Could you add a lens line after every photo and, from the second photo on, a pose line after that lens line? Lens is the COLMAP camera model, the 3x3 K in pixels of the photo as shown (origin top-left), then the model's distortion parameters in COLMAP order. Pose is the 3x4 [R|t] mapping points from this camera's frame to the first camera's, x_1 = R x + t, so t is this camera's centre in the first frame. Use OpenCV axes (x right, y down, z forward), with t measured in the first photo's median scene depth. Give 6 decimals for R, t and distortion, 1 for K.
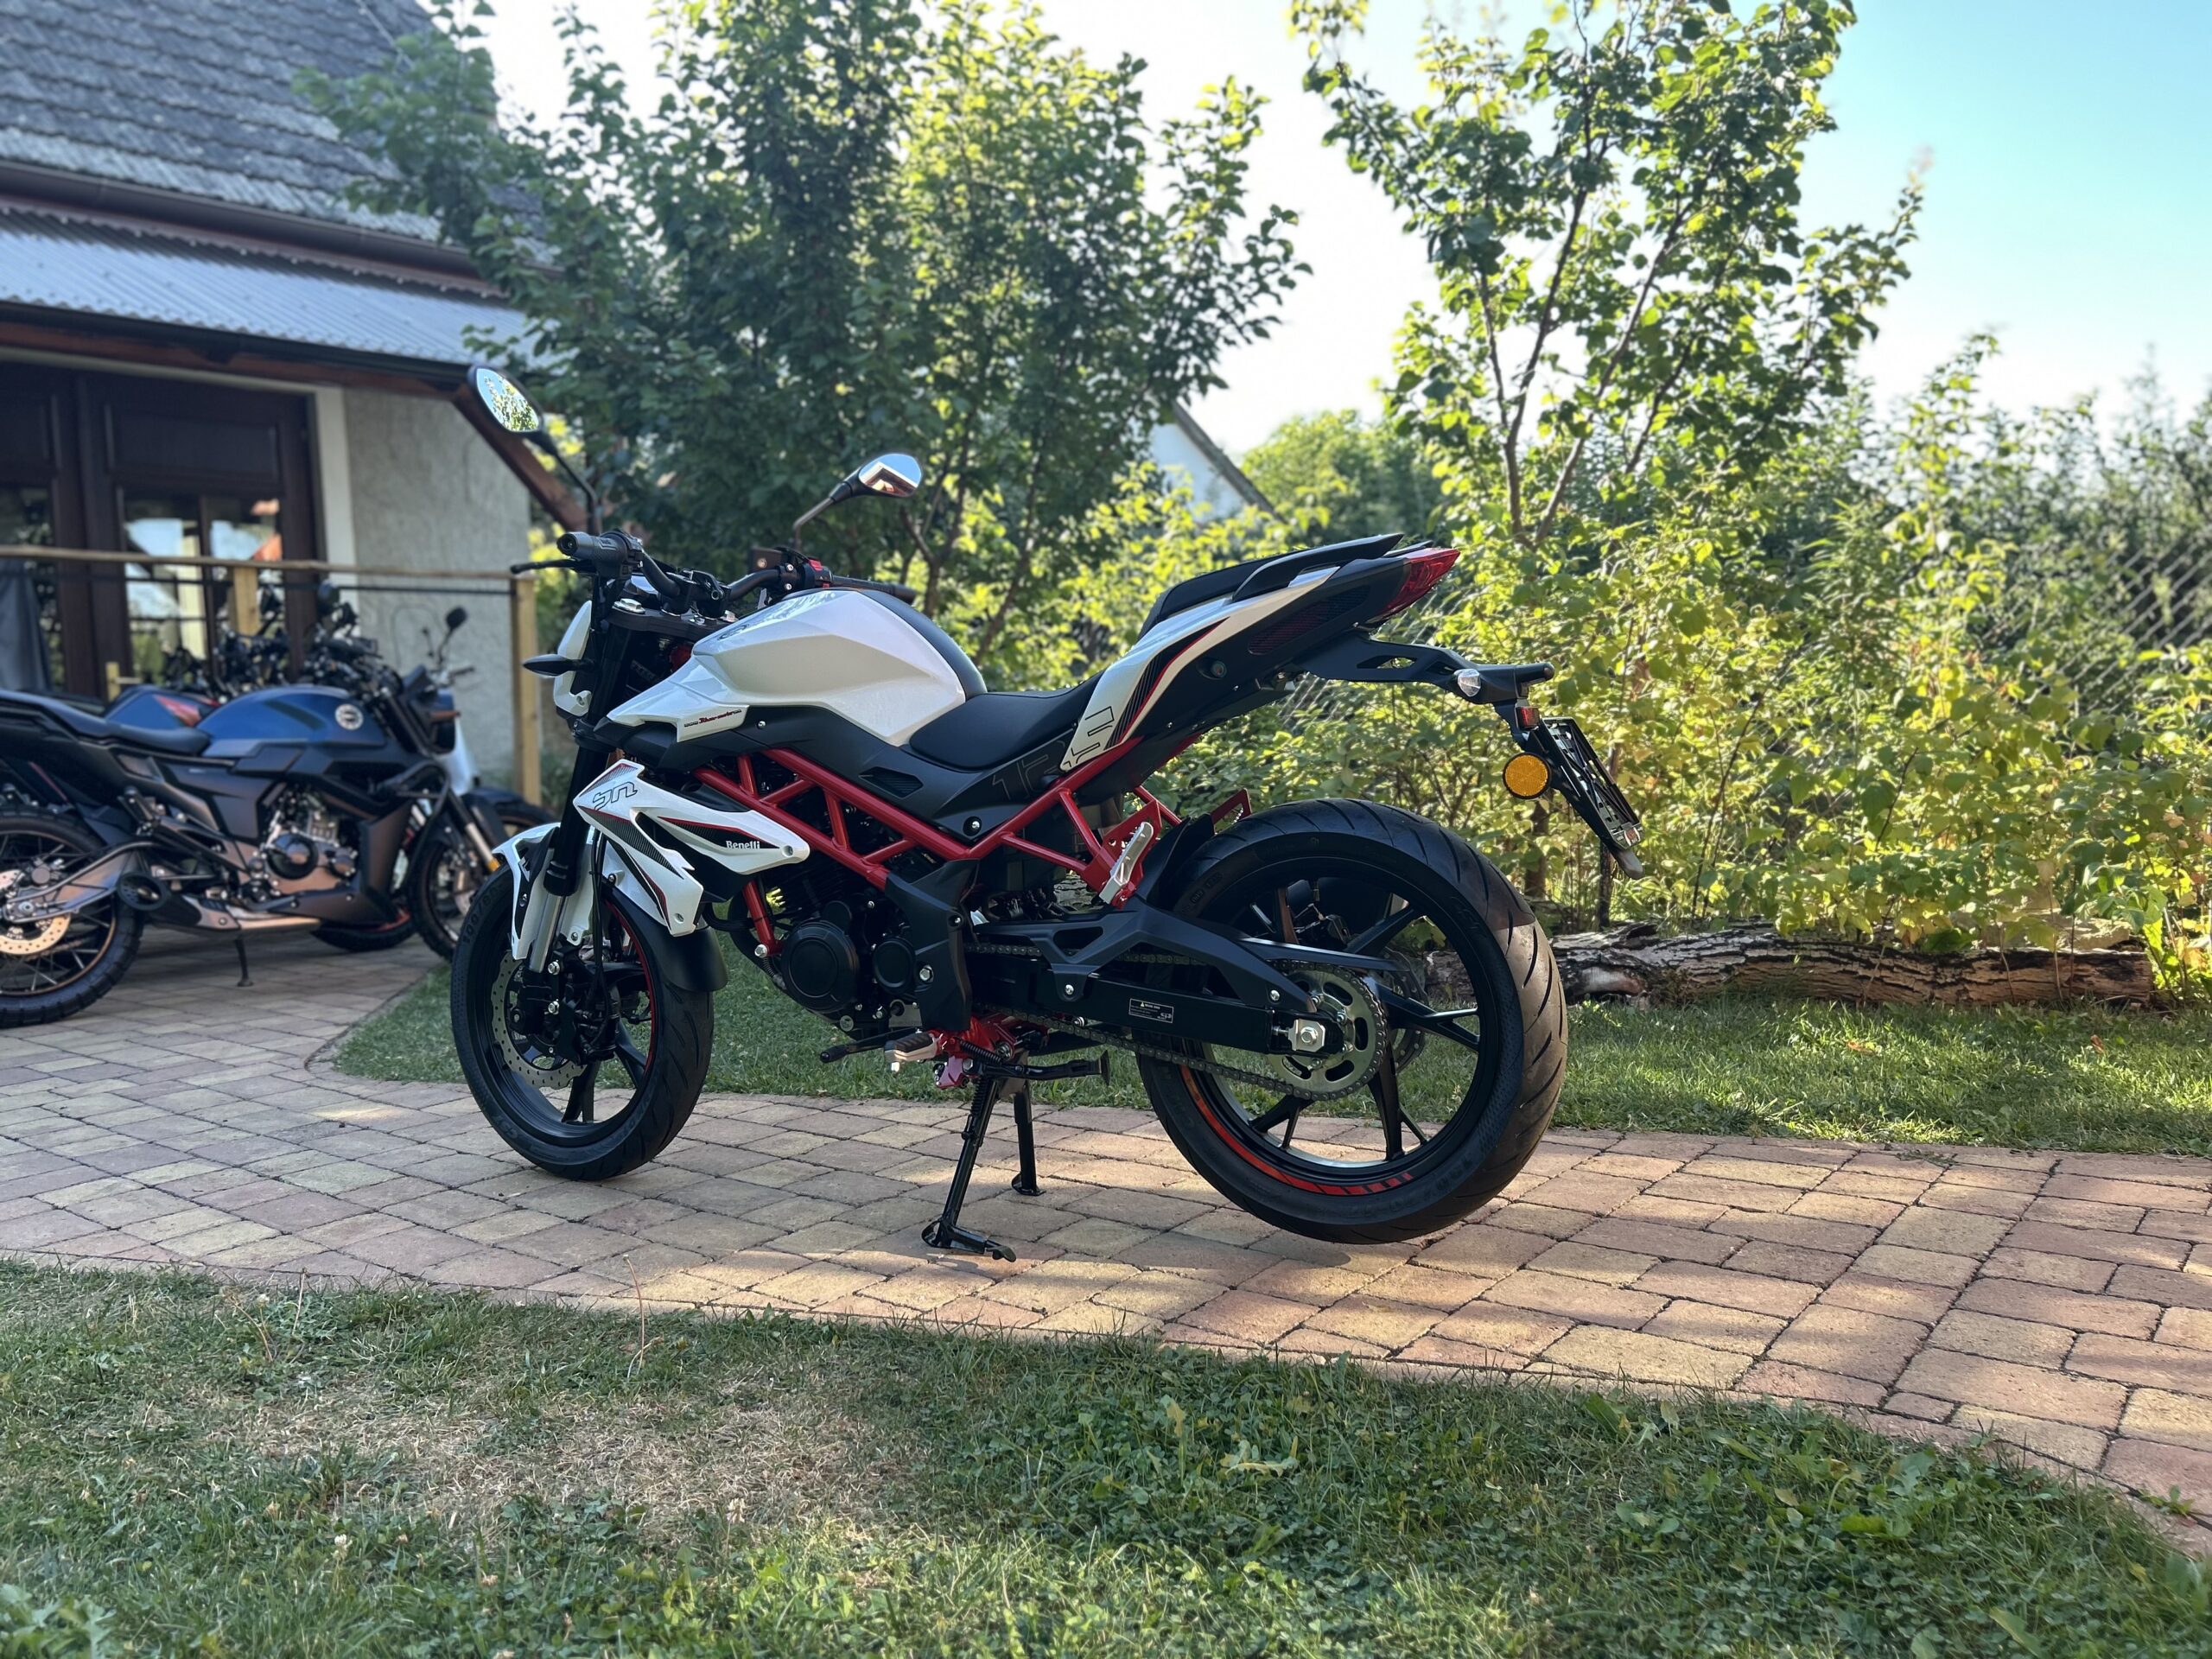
lens RADIAL K [[1669.0, 0, 1104.8], [0, 1669.0, 835.8], [0, 0, 1]] dist [0.037512, -0.030179]
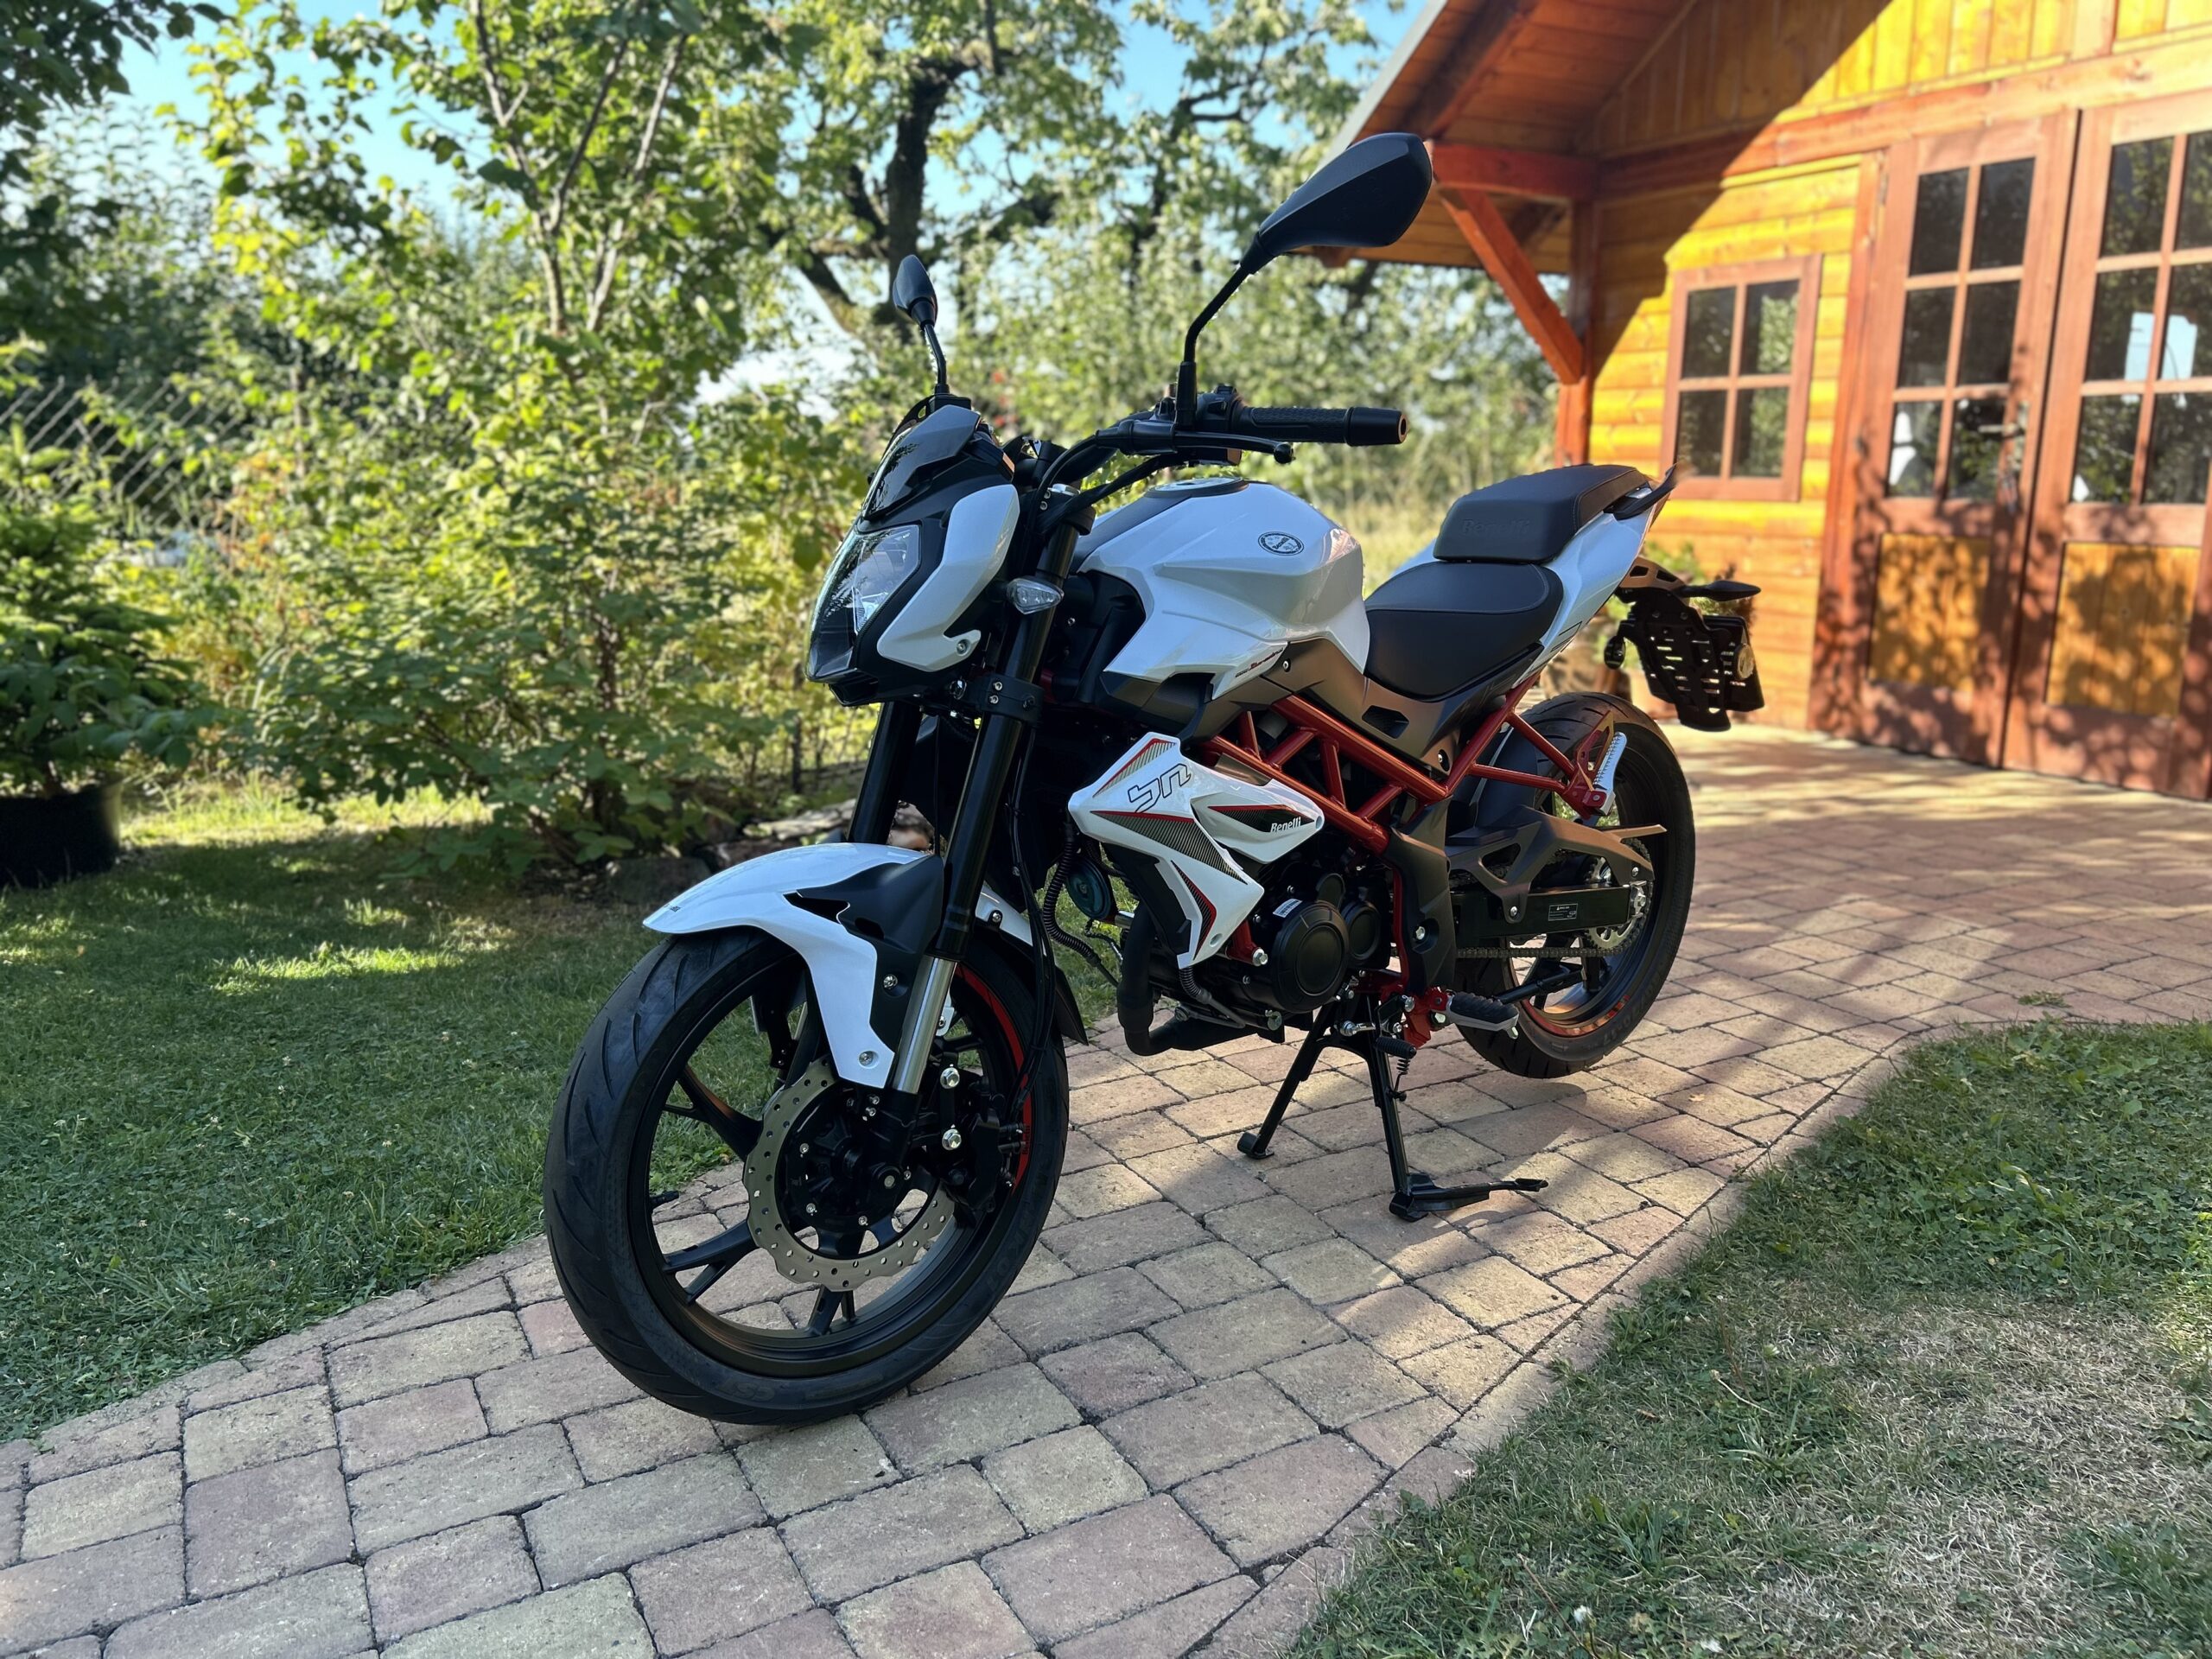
lens RADIAL K [[1669.0, 0, 1113.9], [0, 1669.0, 827.7], [0, 0, 1]] dist [0.037512, -0.030179]
pose [[0.388509, -0.166128, 0.906345, -0.947050], [0.062008, 0.986097, 0.154166, -0.116872], [-0.919356, -0.003694, 0.393409, 0.777855]]
